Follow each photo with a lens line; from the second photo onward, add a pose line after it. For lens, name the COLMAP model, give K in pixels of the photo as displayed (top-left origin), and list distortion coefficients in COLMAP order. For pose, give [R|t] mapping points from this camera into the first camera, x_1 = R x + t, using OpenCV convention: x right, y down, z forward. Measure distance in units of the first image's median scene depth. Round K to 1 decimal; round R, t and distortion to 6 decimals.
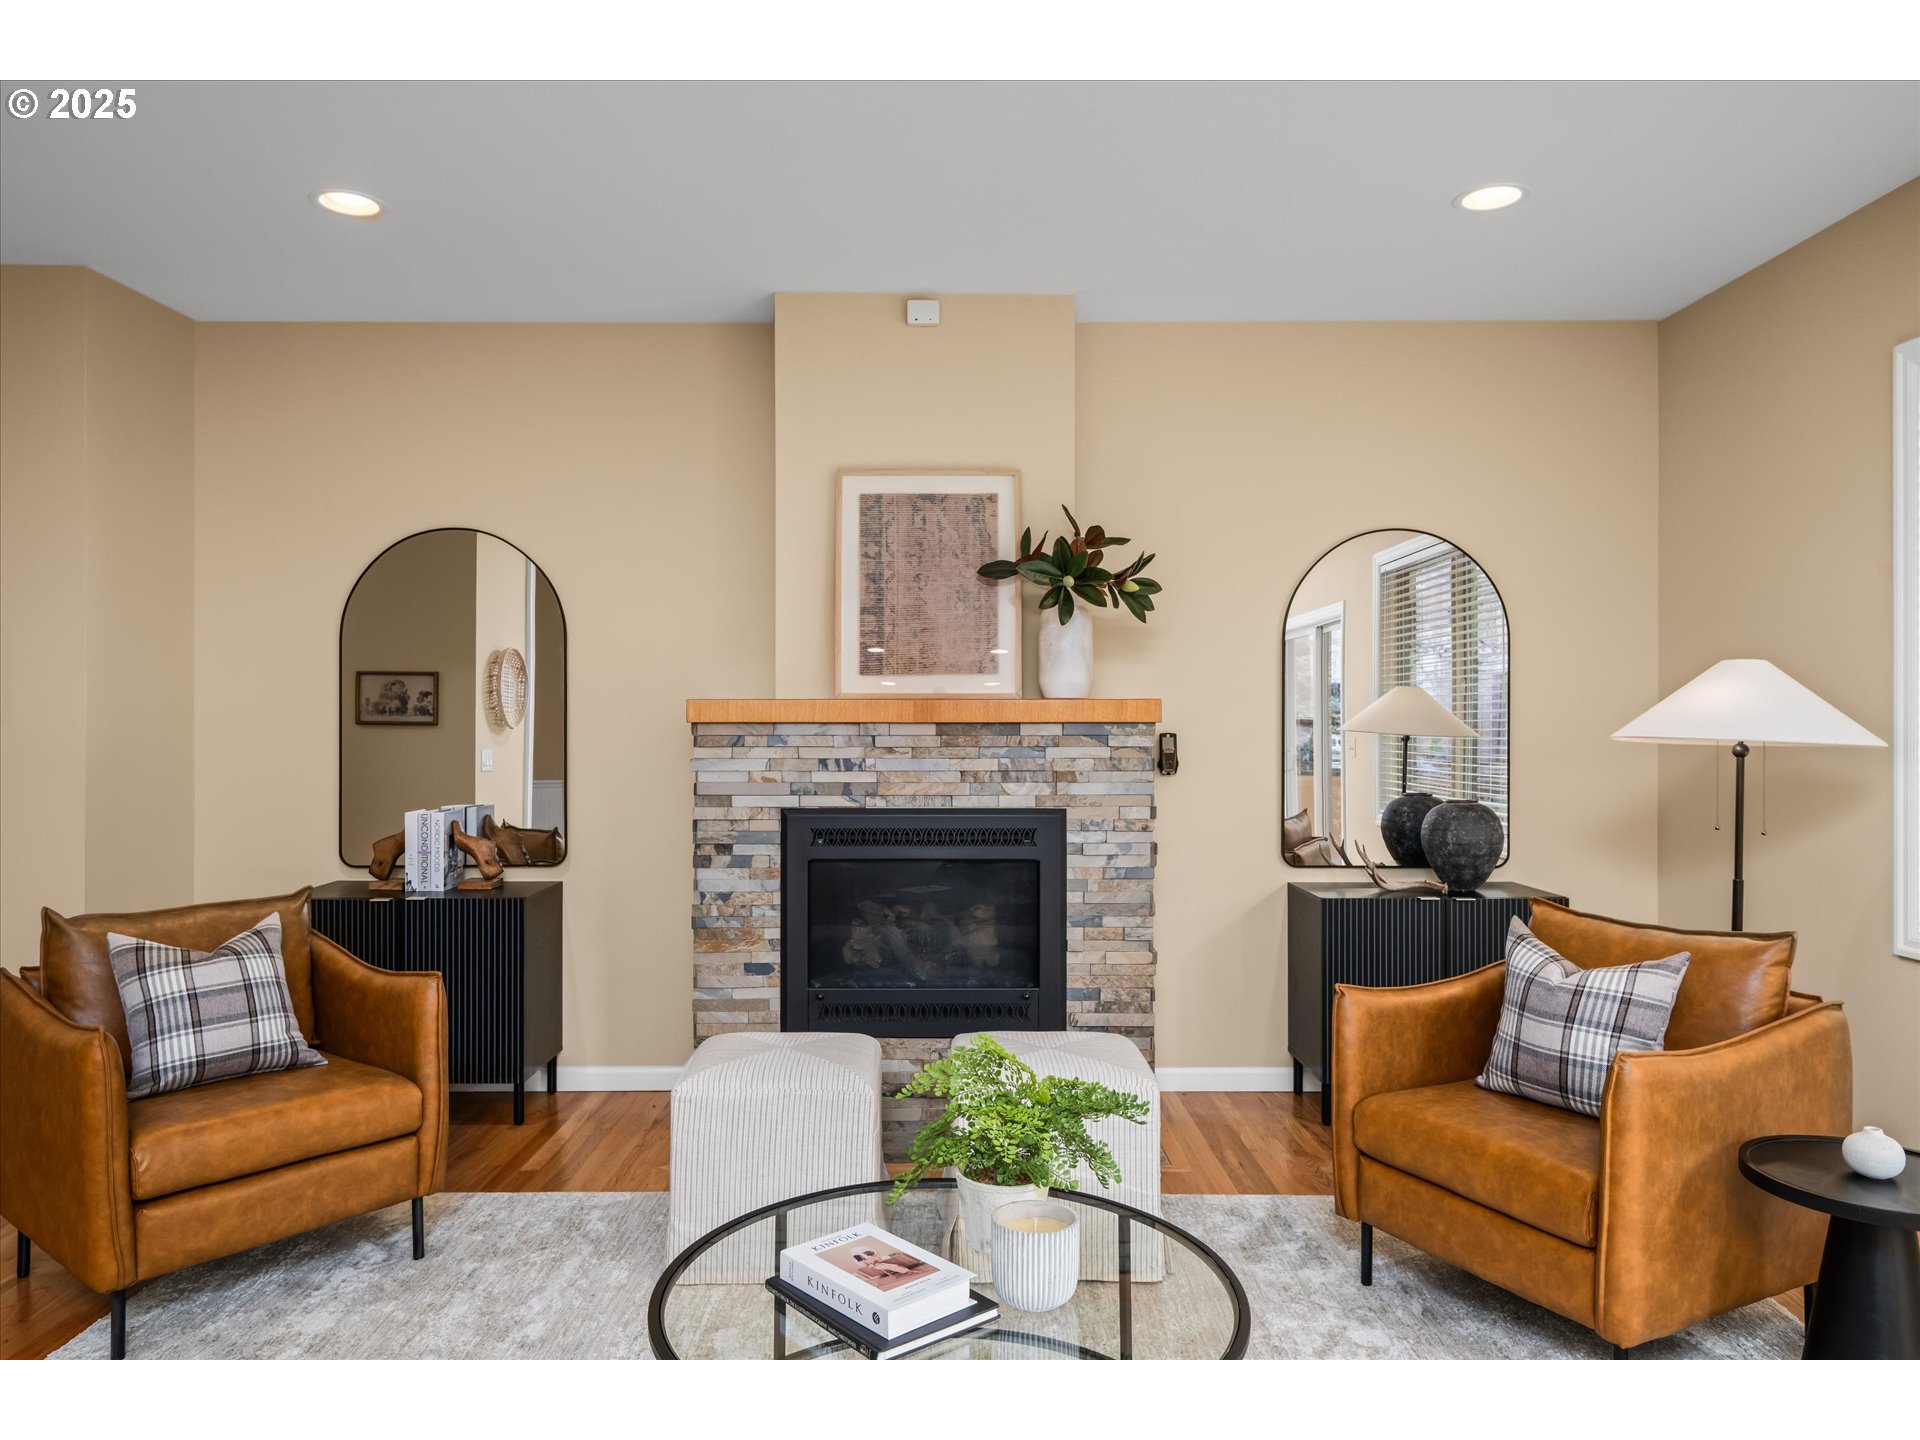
lens RADIAL K [[1251.8, 0, 960.0], [0, 1251.8, 720.0], [0, 0, 1]] dist [0.002111, 0.001767]
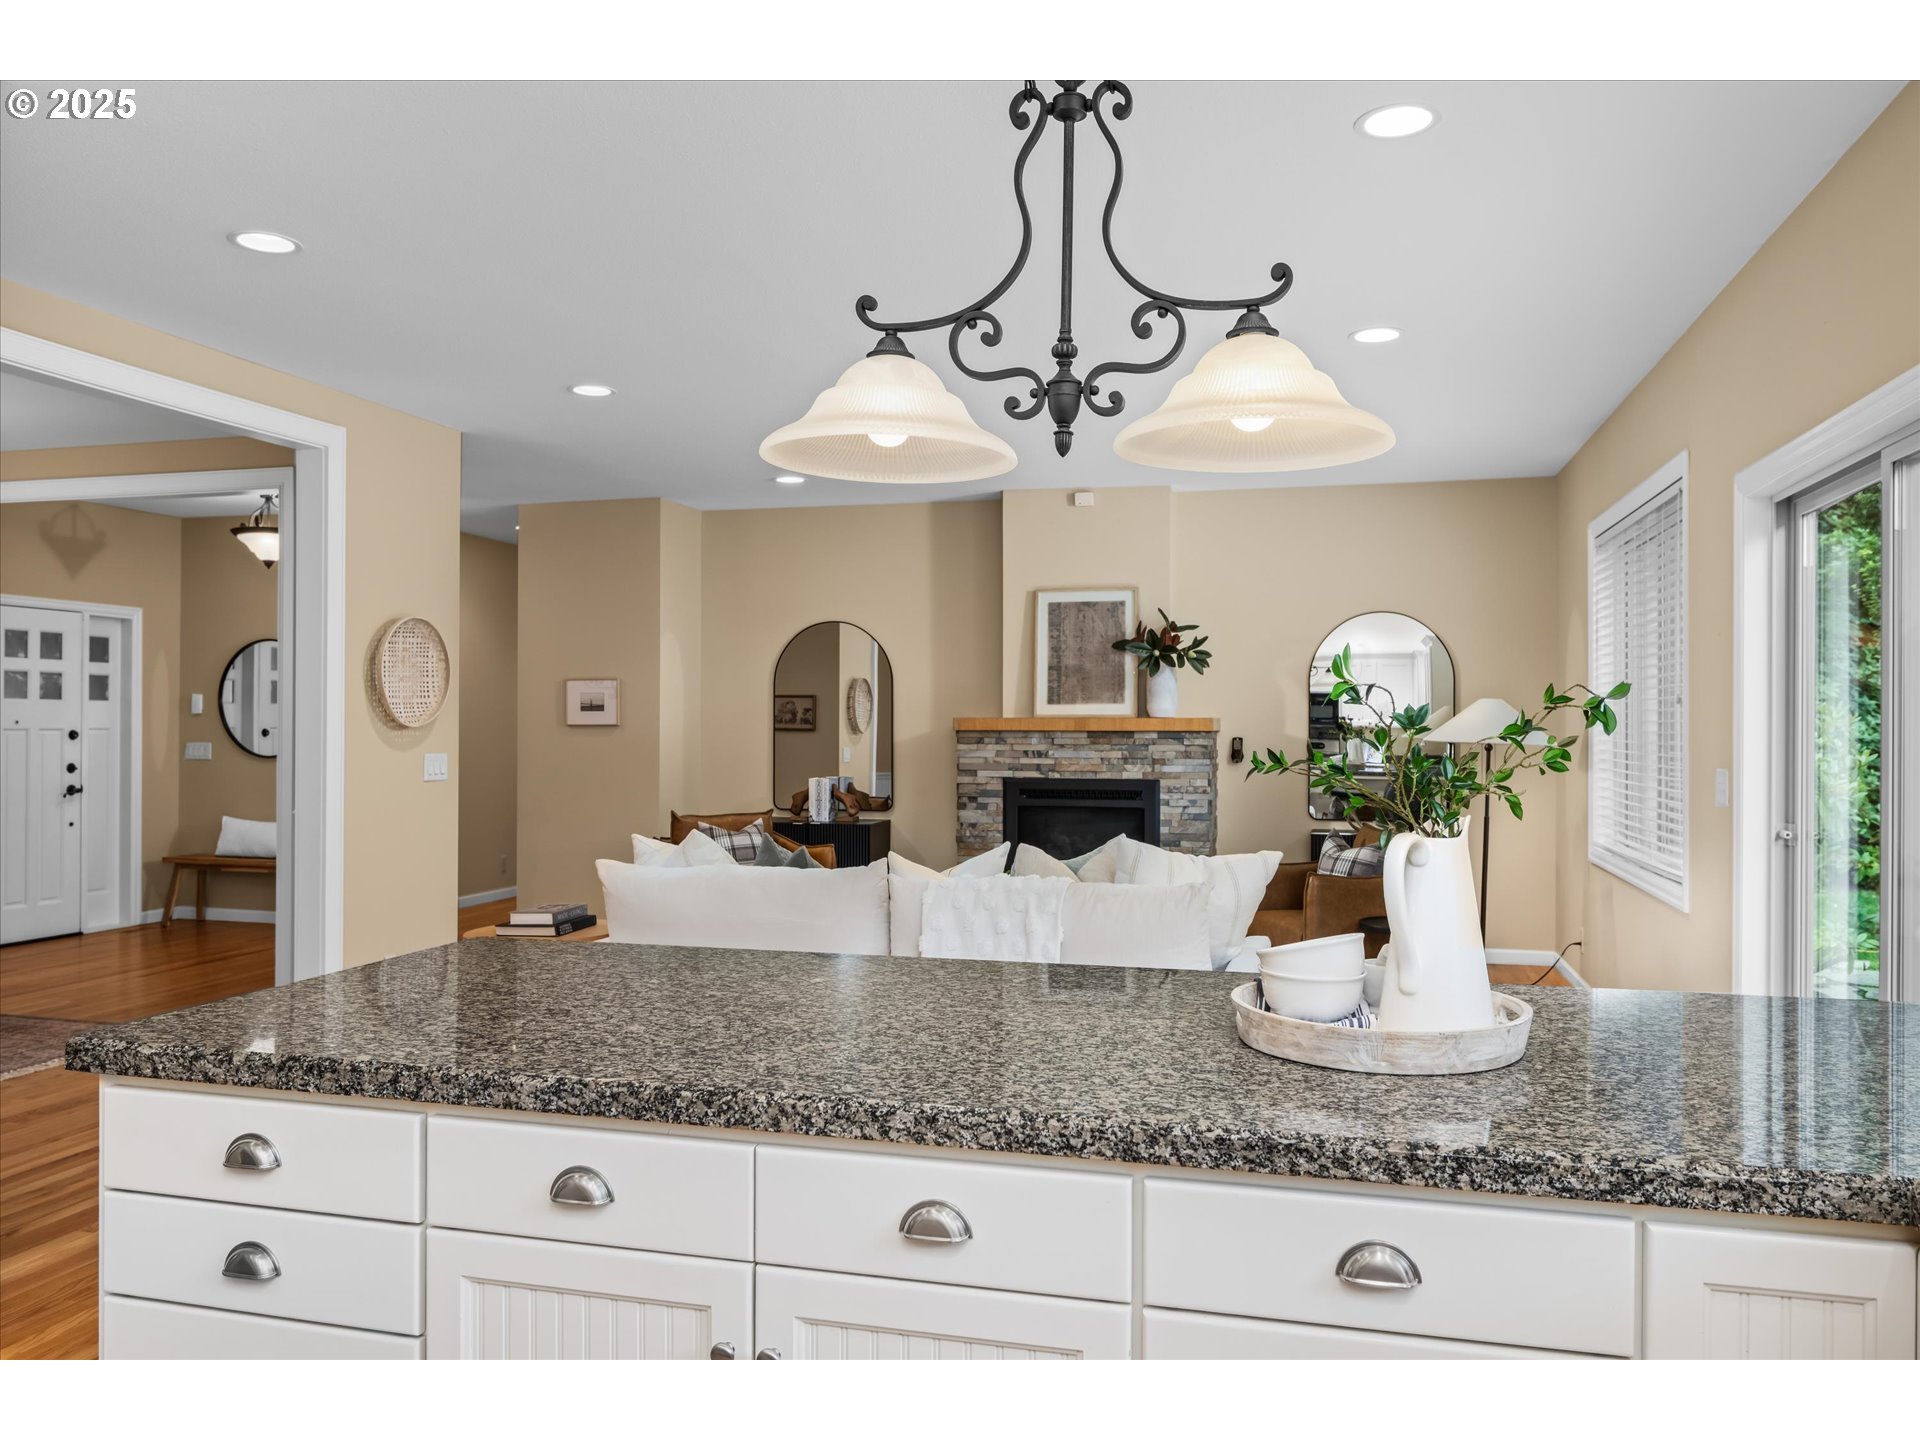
lens RADIAL K [[1417.1, 0, 960.0], [0, 1417.1, 720.0], [0, 0, 1]] dist [0.001752, 0.003473]
pose [[0.962993, 0.002168, -0.269516, 0.350473], [-0.003411, 0.999986, -0.004143, -0.004442], [0.269503, 0.004909, 0.962987, -0.999171]]
